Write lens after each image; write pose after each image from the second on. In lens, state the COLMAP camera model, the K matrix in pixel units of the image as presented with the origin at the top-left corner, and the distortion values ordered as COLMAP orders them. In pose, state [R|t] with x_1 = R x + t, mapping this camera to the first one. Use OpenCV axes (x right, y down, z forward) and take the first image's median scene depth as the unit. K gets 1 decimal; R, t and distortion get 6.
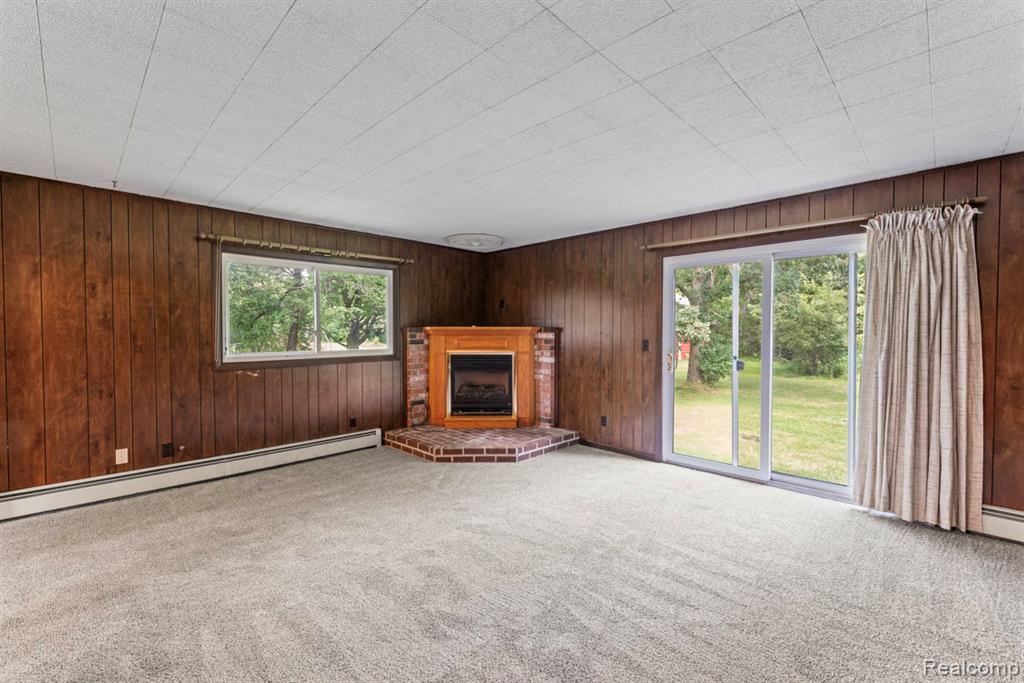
lens RADIAL K [[437.6, 0, 501.9], [0, 437.6, 342.5], [0, 0, 1]] dist [-0.003686, -0.000130]
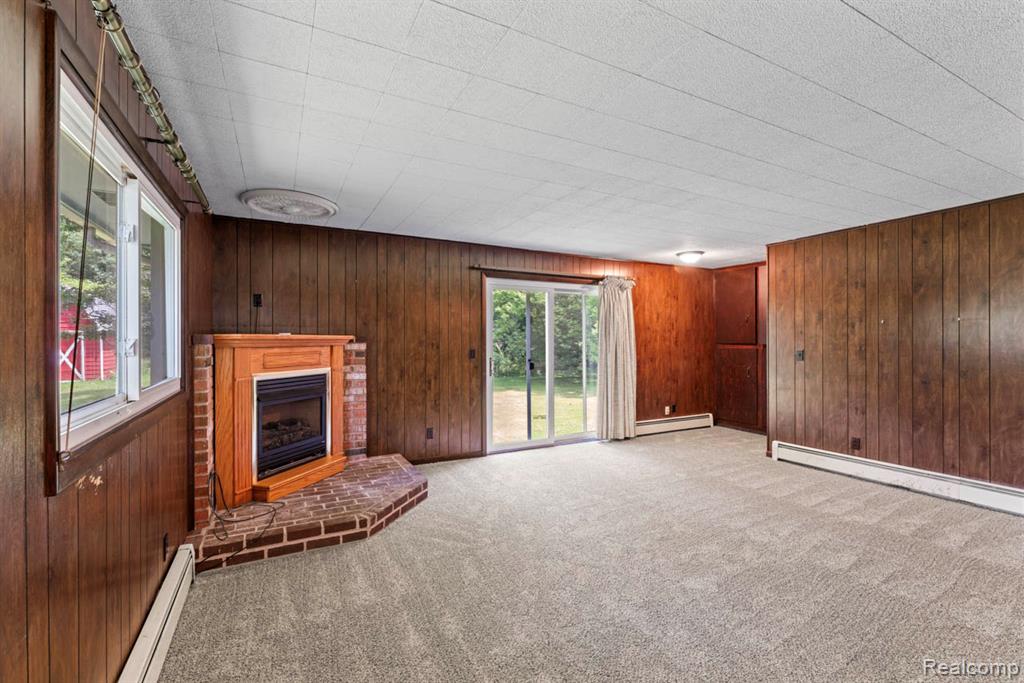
lens RADIAL K [[457.2, 0, 529.1], [0, 457.2, 337.7], [0, 0, 1]] dist [-0.004419, -0.000659]
pose [[0.262702, 0.004119, 0.964868, -0.734927], [0.025161, 0.999622, -0.011118, -0.017162], [-0.964549, 0.027197, 0.262499, 0.552343]]
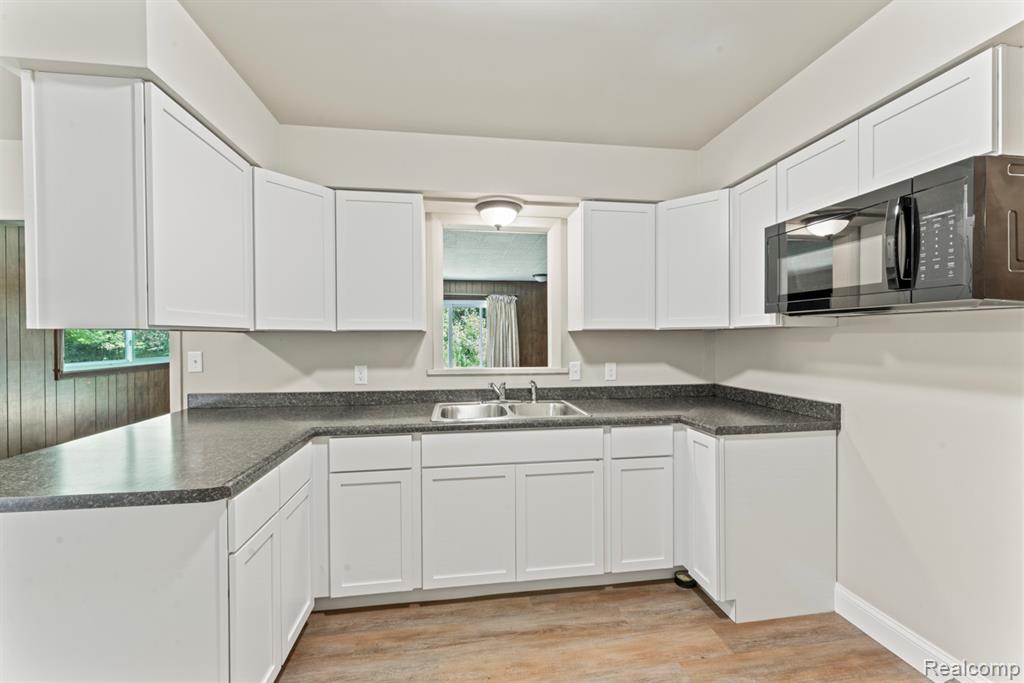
lens RADIAL K [[402.0, 0, 512.8], [0, 402.0, 342.9], [0, 0, 1]] dist [0.004417, 0.000108]
pose [[0.596079, -0.009920, 0.802864, -0.671248], [0.024287, 0.999689, -0.005680, 0.007663], [-0.802558, 0.022885, 0.596135, -0.359667]]
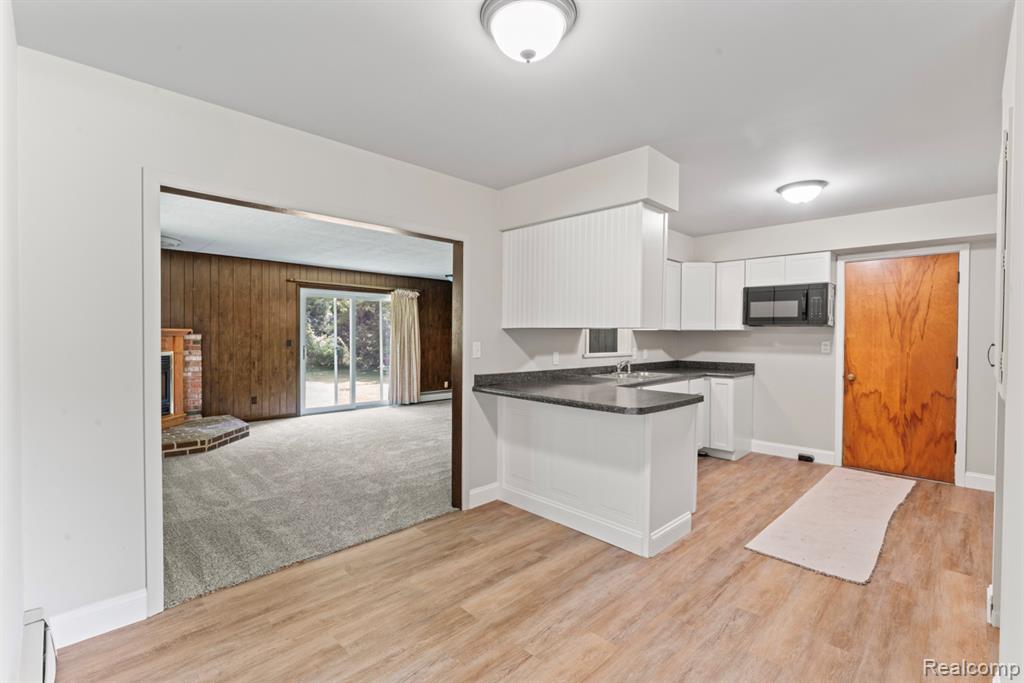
lens RADIAL K [[457.2, 0, 517.4], [0, 457.2, 339.7], [0, 0, 1]] dist [-0.004419, -0.000659]
pose [[-0.014125, -0.008727, 0.999862, -1.257813], [0.019597, 0.999767, 0.009003, -0.003463], [-0.999708, 0.019721, -0.013951, 0.222987]]
